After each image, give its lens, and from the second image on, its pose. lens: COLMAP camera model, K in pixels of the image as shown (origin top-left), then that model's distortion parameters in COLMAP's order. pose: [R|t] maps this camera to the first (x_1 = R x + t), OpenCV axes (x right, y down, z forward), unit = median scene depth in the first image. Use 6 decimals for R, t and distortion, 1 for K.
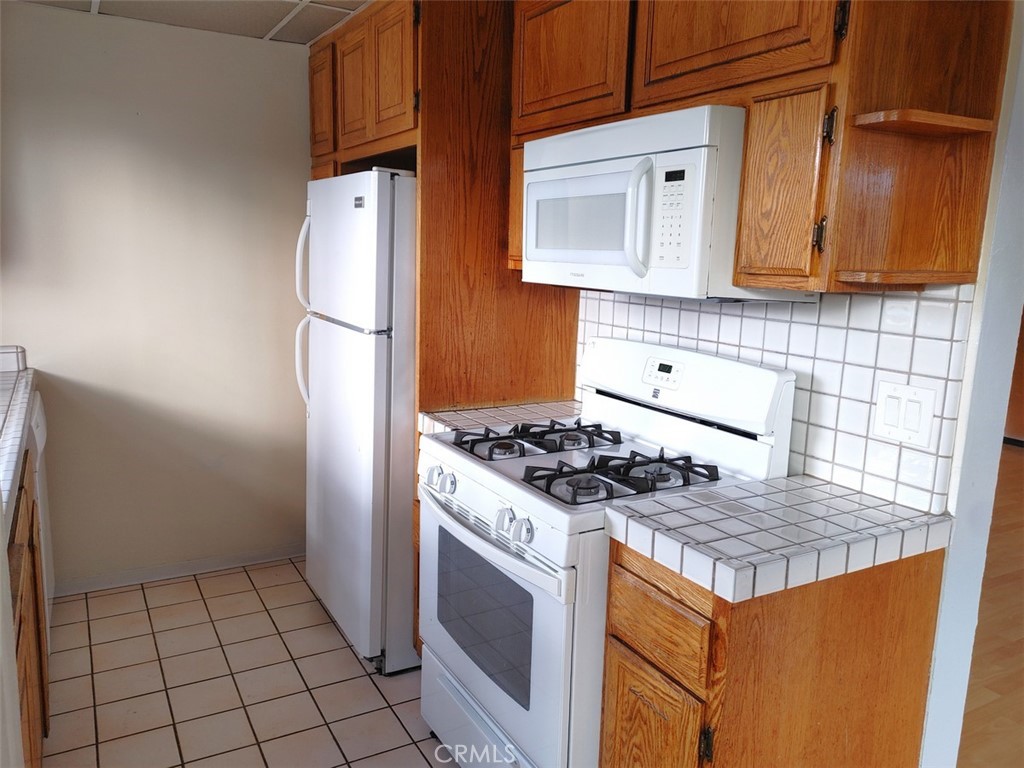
lens RADIAL K [[779.8, 0, 510.2], [0, 779.8, 383.5], [0, 0, 1]] dist [0.056398, -0.037680]
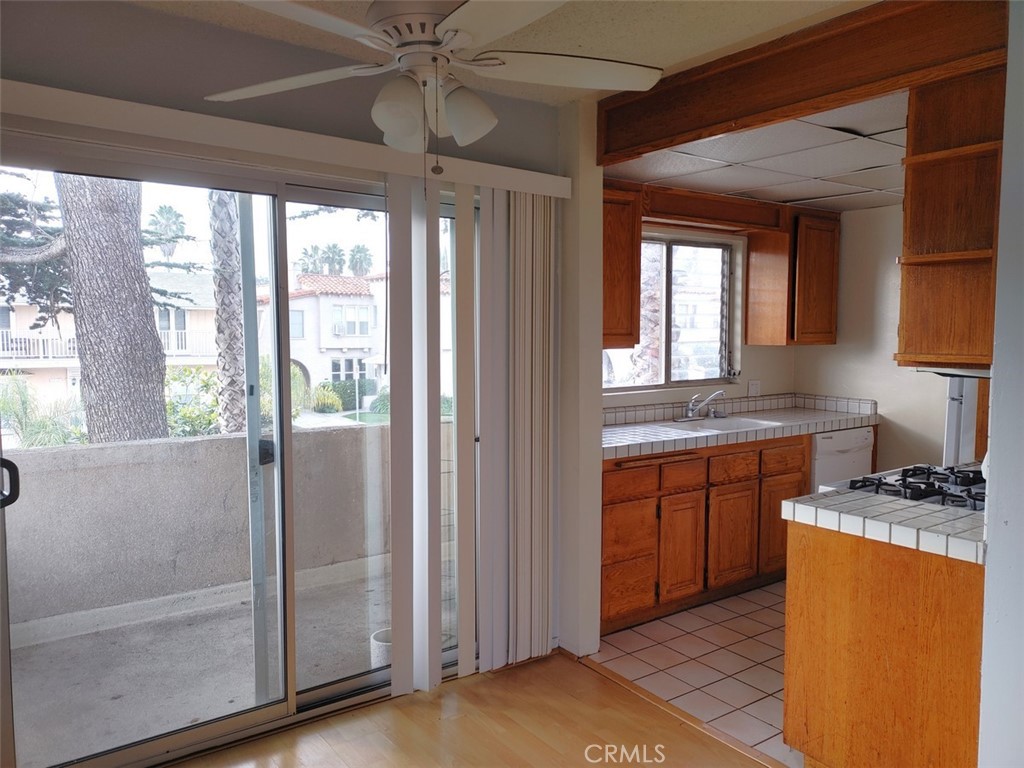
lens RADIAL K [[779.8, 0, 513.1], [0, 779.8, 387.1], [0, 0, 1]] dist [0.056398, -0.037680]
pose [[0.120230, 0.053140, -0.991323, 0.974168], [-0.172190, 0.984547, 0.031894, 0.004832], [0.977699, 0.166862, 0.127522, 0.018459]]
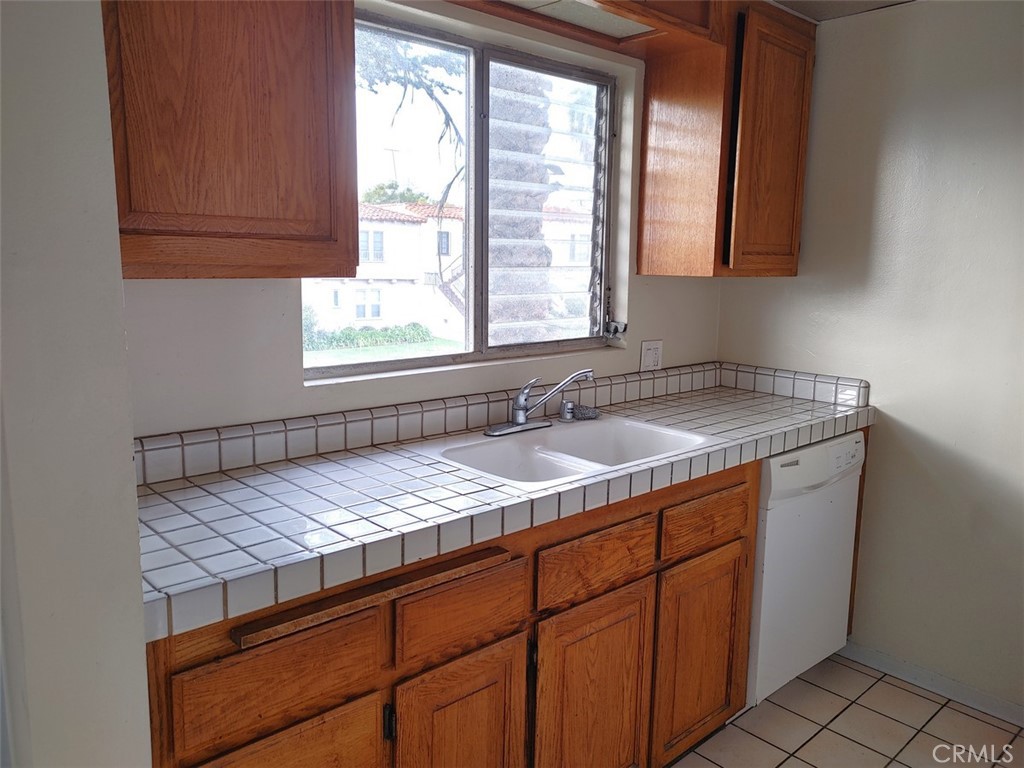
lens RADIAL K [[779.8, 0, 512.3], [0, 779.8, 381.4], [0, 0, 1]] dist [0.056398, -0.037680]
pose [[0.235947, 0.131172, -0.962872, 0.171193], [-0.182622, 0.979179, 0.088643, -0.053095], [0.954452, 0.154927, 0.254989, 0.374822]]
